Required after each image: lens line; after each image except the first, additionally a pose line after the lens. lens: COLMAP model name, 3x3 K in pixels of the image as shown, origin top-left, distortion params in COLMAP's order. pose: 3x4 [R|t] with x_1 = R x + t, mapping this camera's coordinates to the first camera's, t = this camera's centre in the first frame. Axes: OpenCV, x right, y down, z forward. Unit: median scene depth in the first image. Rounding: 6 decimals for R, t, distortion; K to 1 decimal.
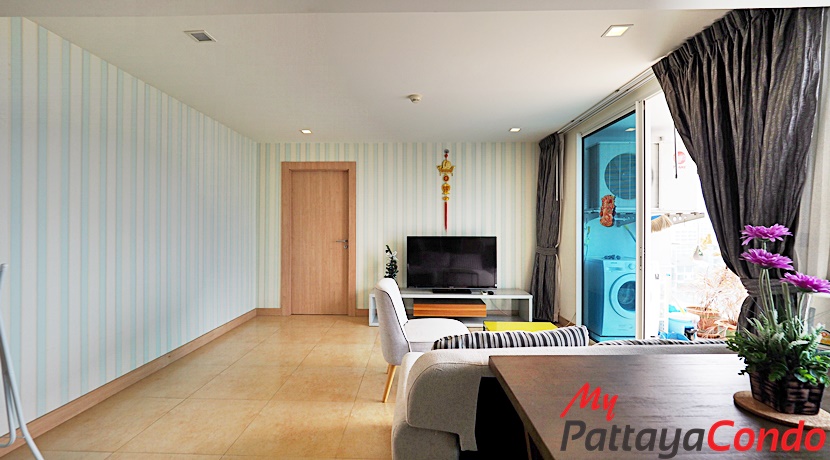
lens RADIAL K [[350.3, 0, 407.0], [0, 350.3, 227.7], [0, 0, 1]] dist [-0.000382, -0.000141]
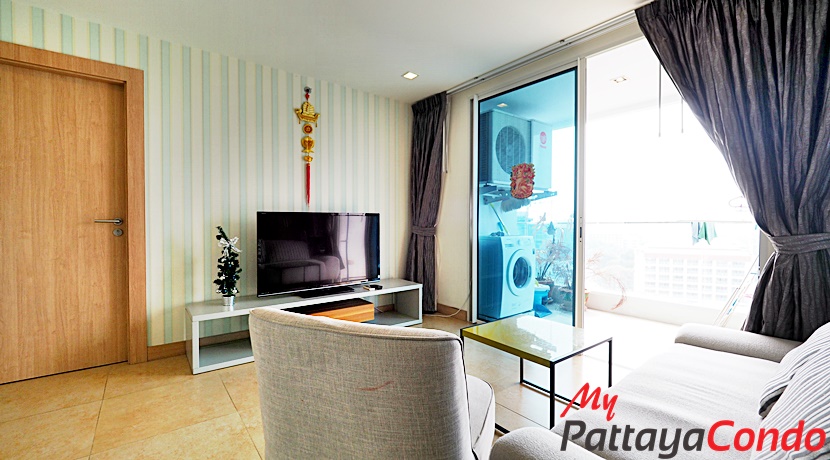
lens RADIAL K [[350.3, 0, 407.0], [0, 350.3, 227.7], [0, 0, 1]] dist [-0.000382, -0.000141]
pose [[0.784740, -0.014366, 0.619658, -0.165092], [0.001895, 0.999782, 0.020780, 0.038674], [-0.619822, -0.015133, 0.784597, 0.338768]]
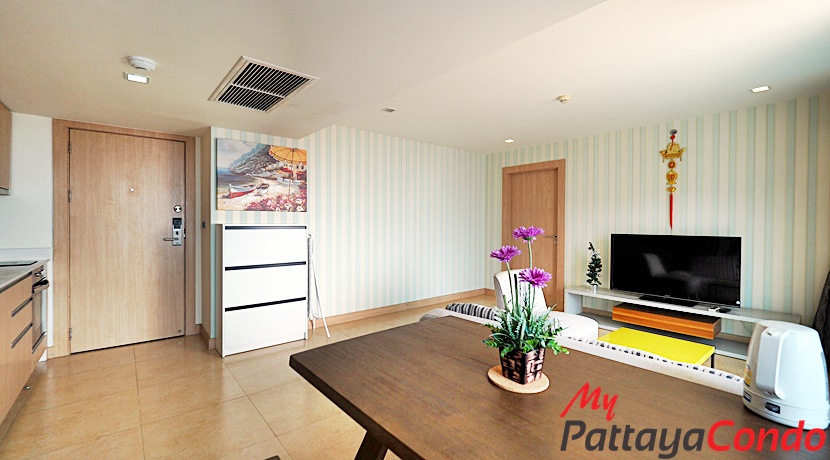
lens RADIAL K [[350.3, 0, 407.0], [0, 350.3, 227.7], [0, 0, 1]] dist [-0.000382, -0.000141]
pose [[0.648377, 0.014634, -0.761179, 0.338806], [-0.003766, 0.999865, 0.016014, -0.003580], [0.761310, -0.007517, 0.648344, -0.013374]]
